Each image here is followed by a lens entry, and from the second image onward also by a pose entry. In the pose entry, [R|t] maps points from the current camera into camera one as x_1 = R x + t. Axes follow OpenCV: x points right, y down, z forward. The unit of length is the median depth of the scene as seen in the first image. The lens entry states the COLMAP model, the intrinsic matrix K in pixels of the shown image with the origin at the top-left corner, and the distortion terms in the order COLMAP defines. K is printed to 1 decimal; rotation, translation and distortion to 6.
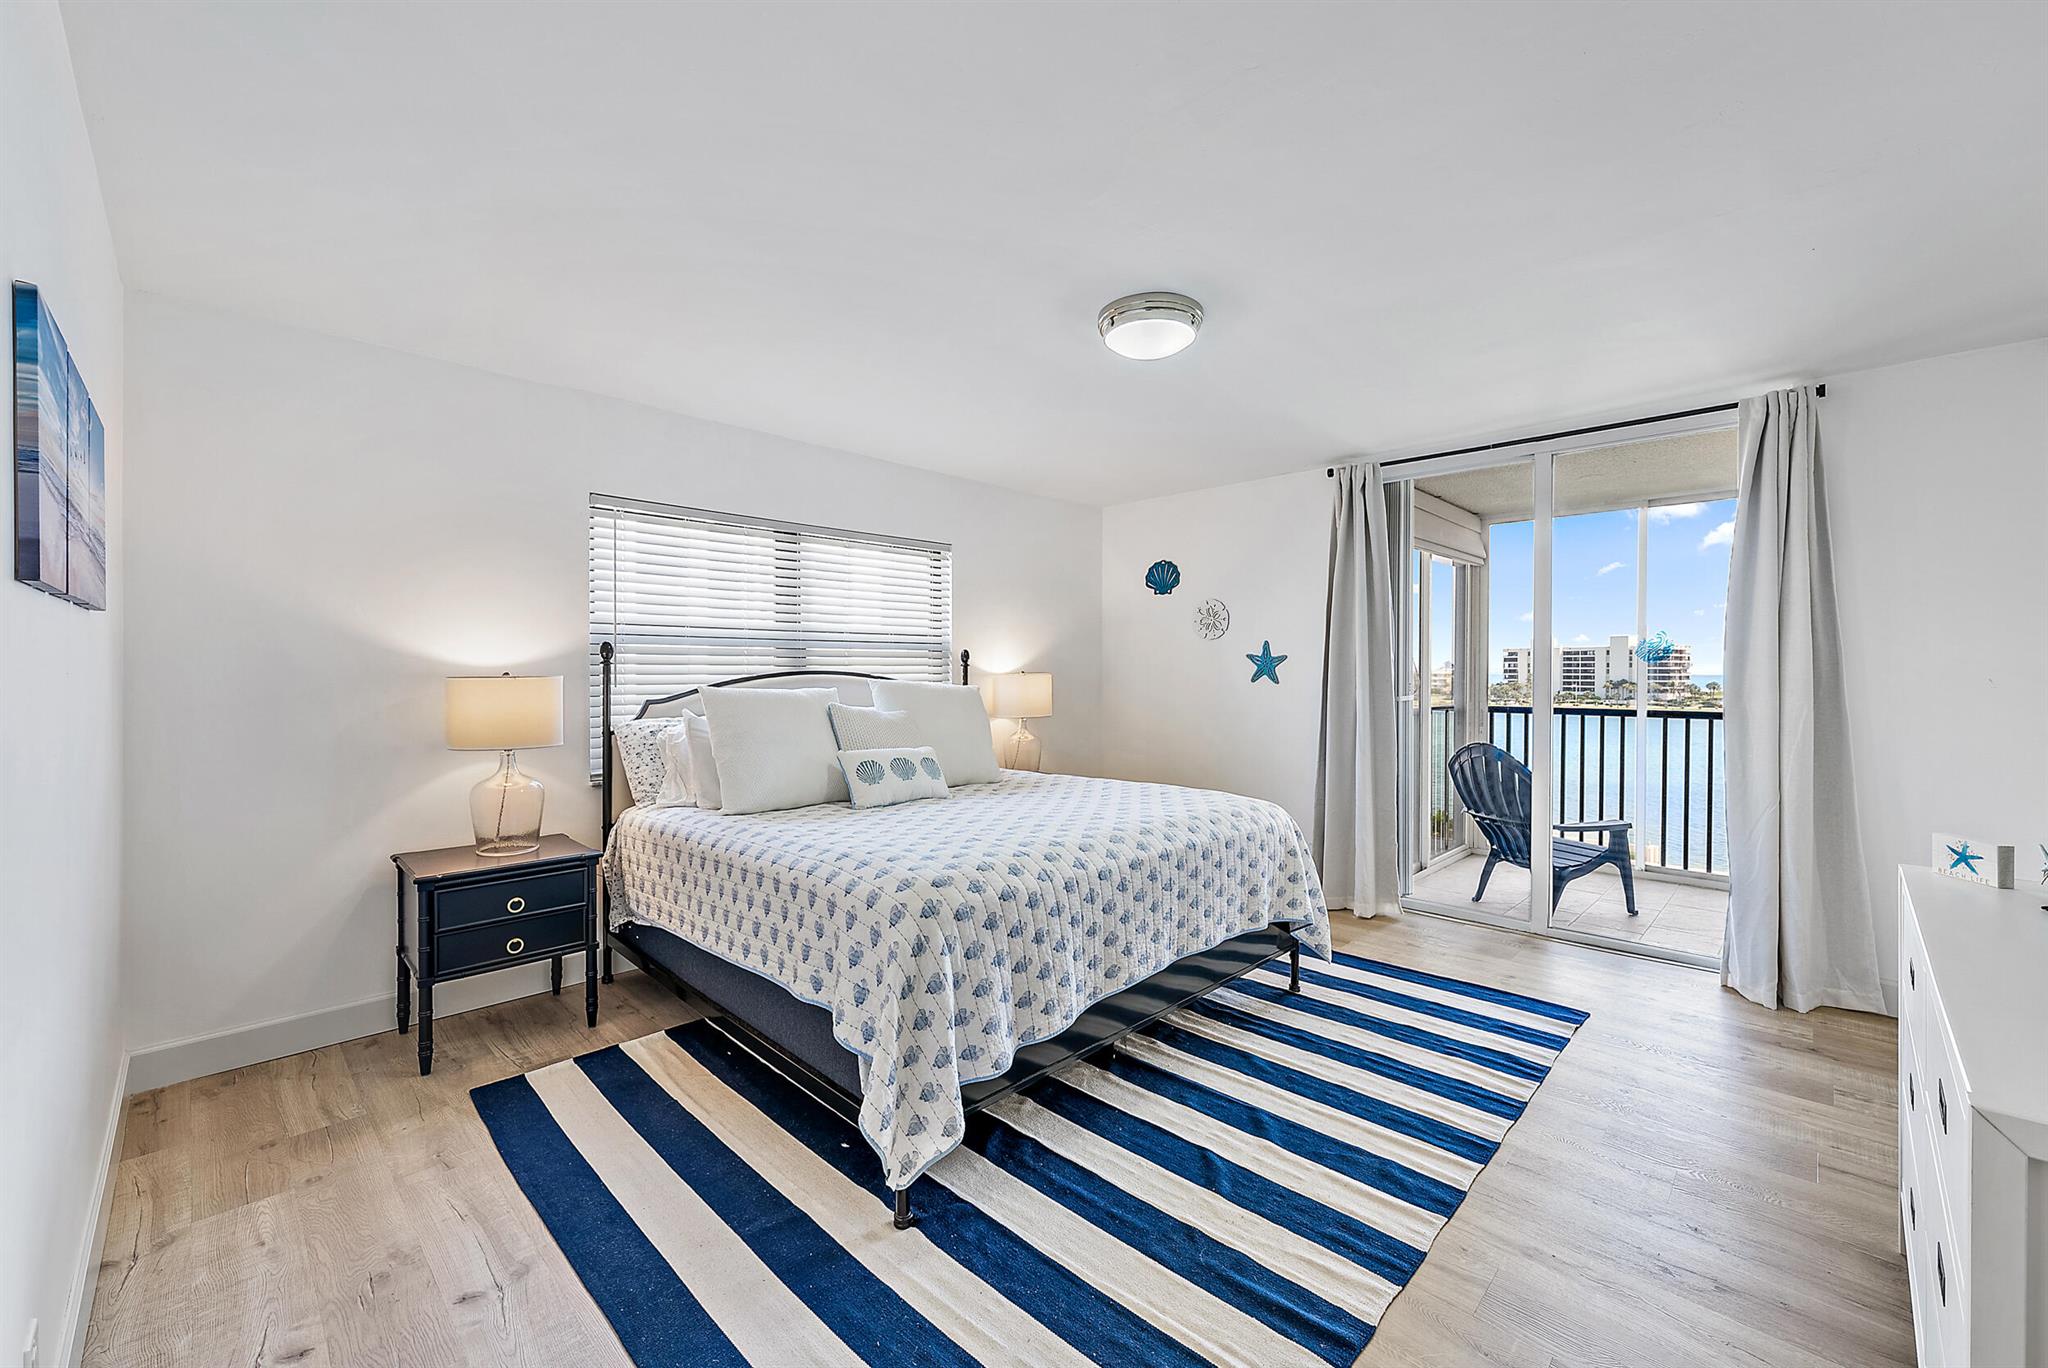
lens RADIAL K [[837.8, 0, 1026.9], [0, 837.8, 677.5], [0, 0, 1]] dist [0.000268, 0.000155]
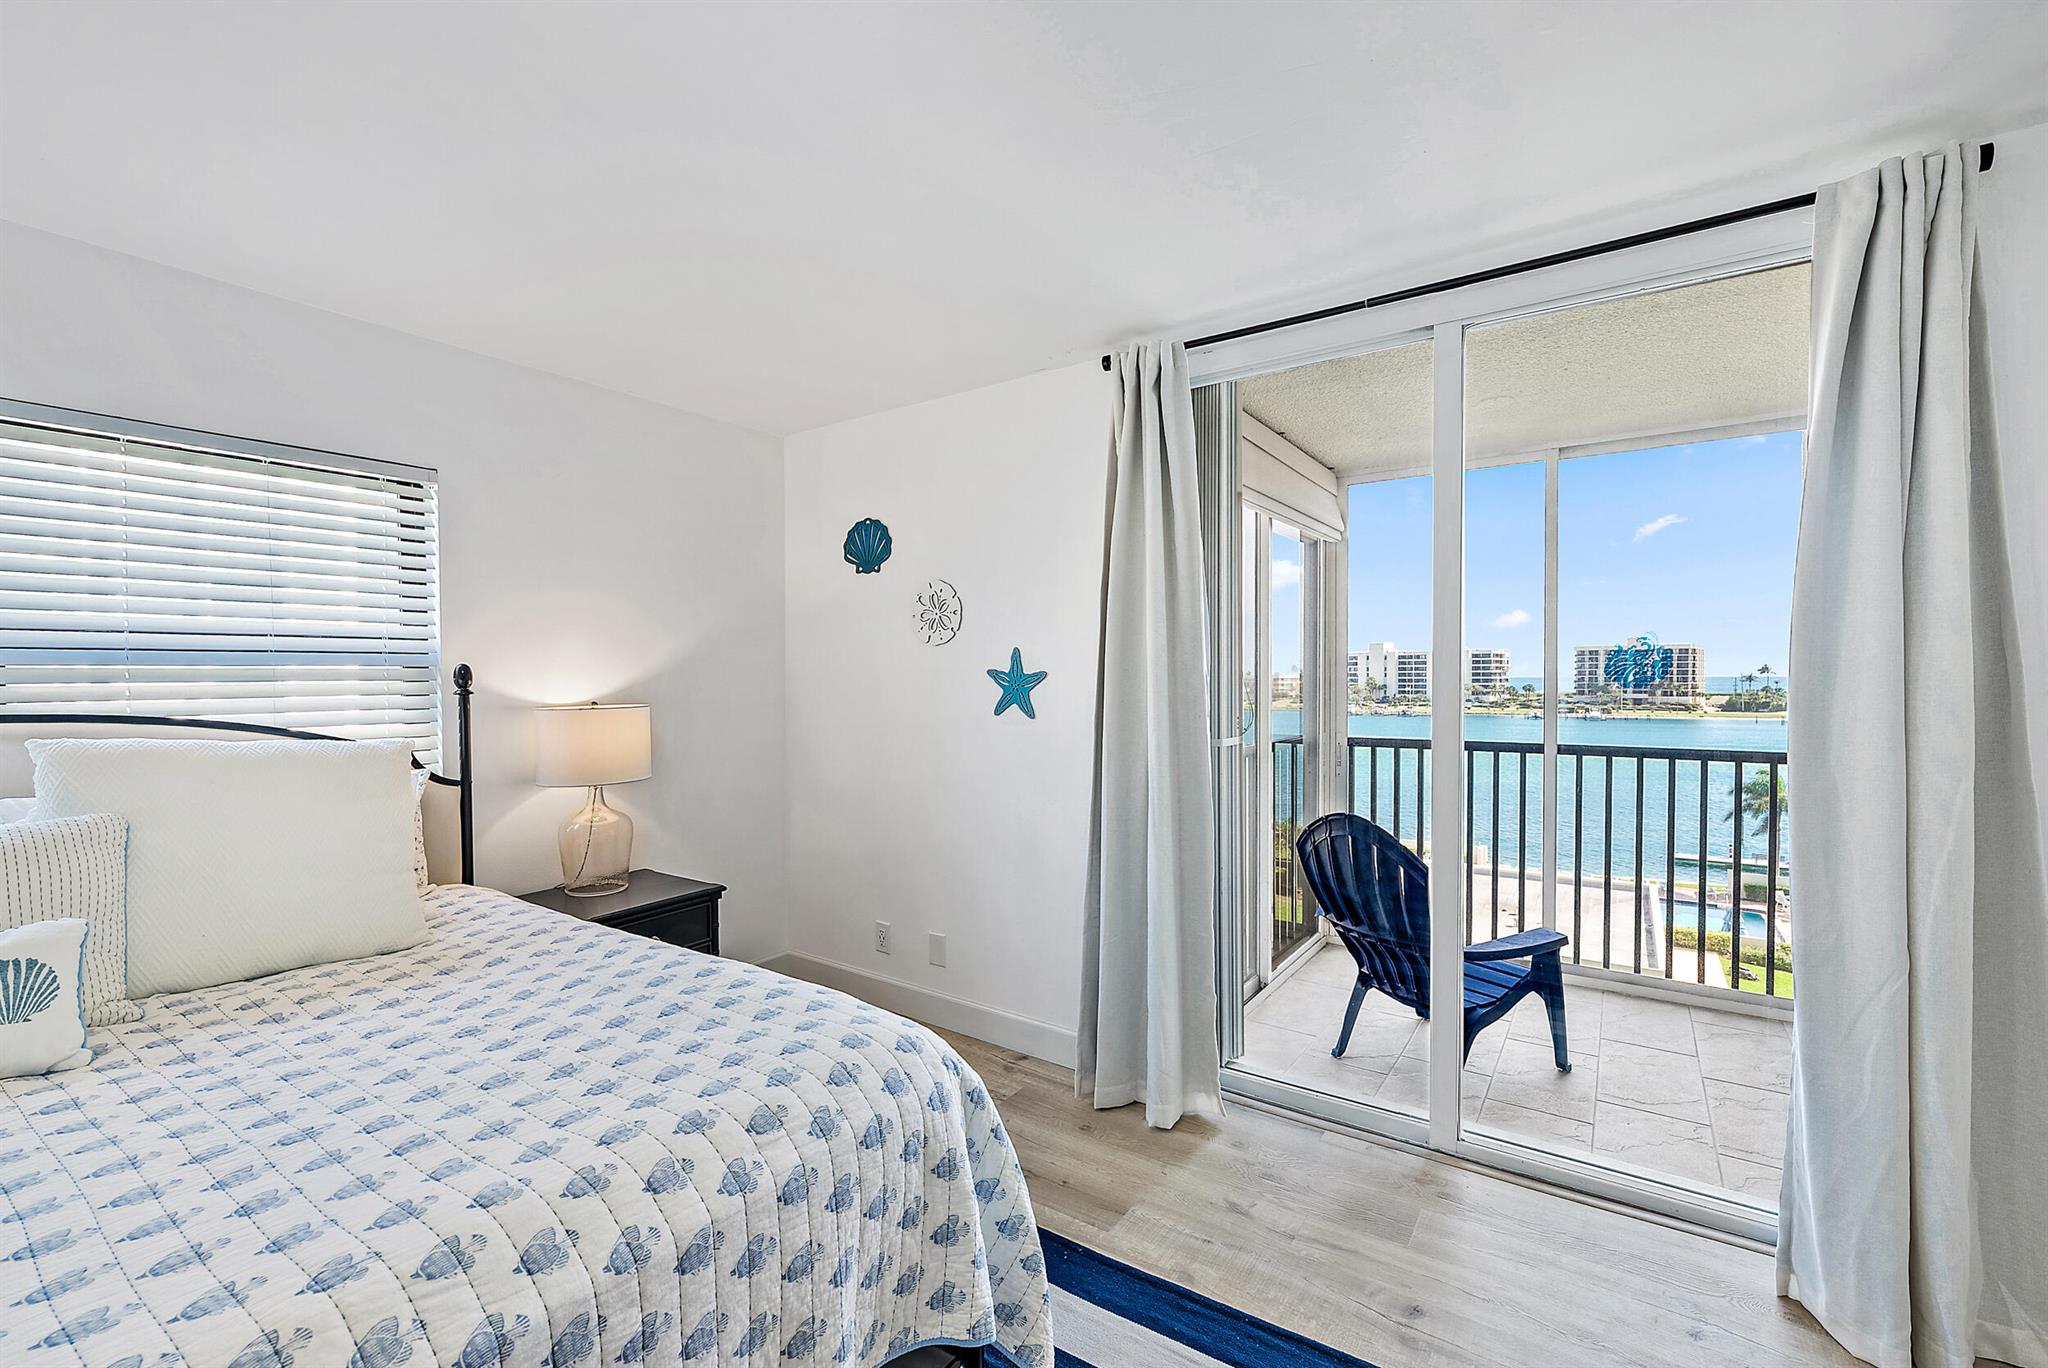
lens RADIAL K [[874.4, 0, 1025.3], [0, 874.4, 690.8], [0, 0, 1]] dist [-0.000443, -0.000234]
pose [[0.986077, -0.008181, 0.166088, 0.194092], [0.006757, 0.999935, 0.009140, -0.019084], [-0.166152, -0.007891, 0.986069, 0.387791]]
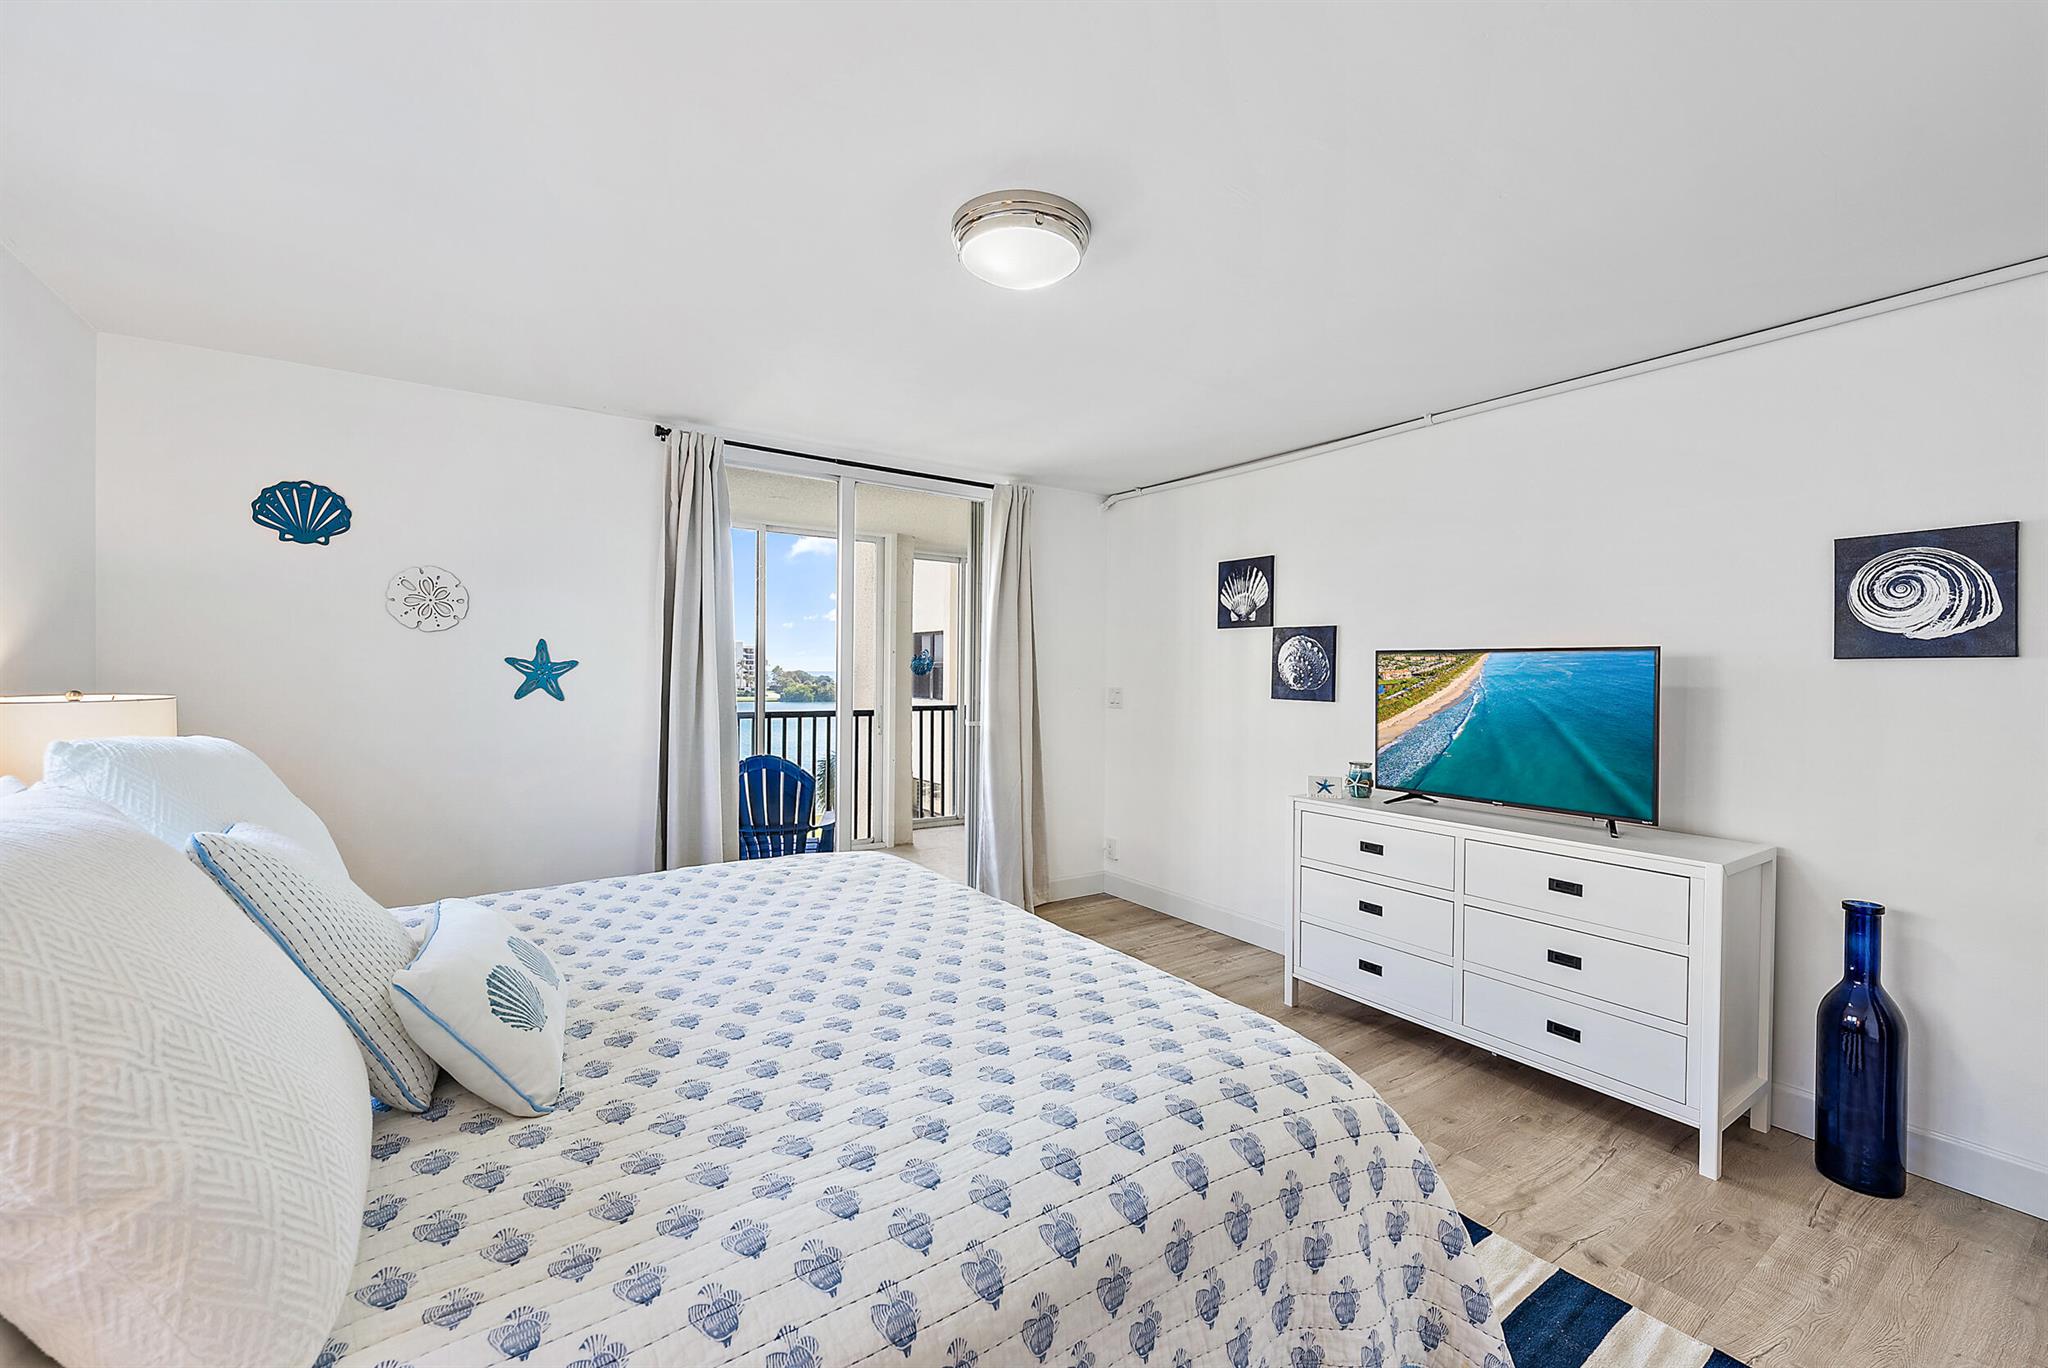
lens RADIAL K [[848.6, 0, 1024.7], [0, 848.6, 673.3], [0, 0, 1]] dist [0.001157, -0.000046]
pose [[0.171026, 0.002517, 0.985263, -0.350419], [0.001268, 0.999995, -0.002774, -0.013560], [-0.985266, 0.001724, 0.171022, 0.506353]]
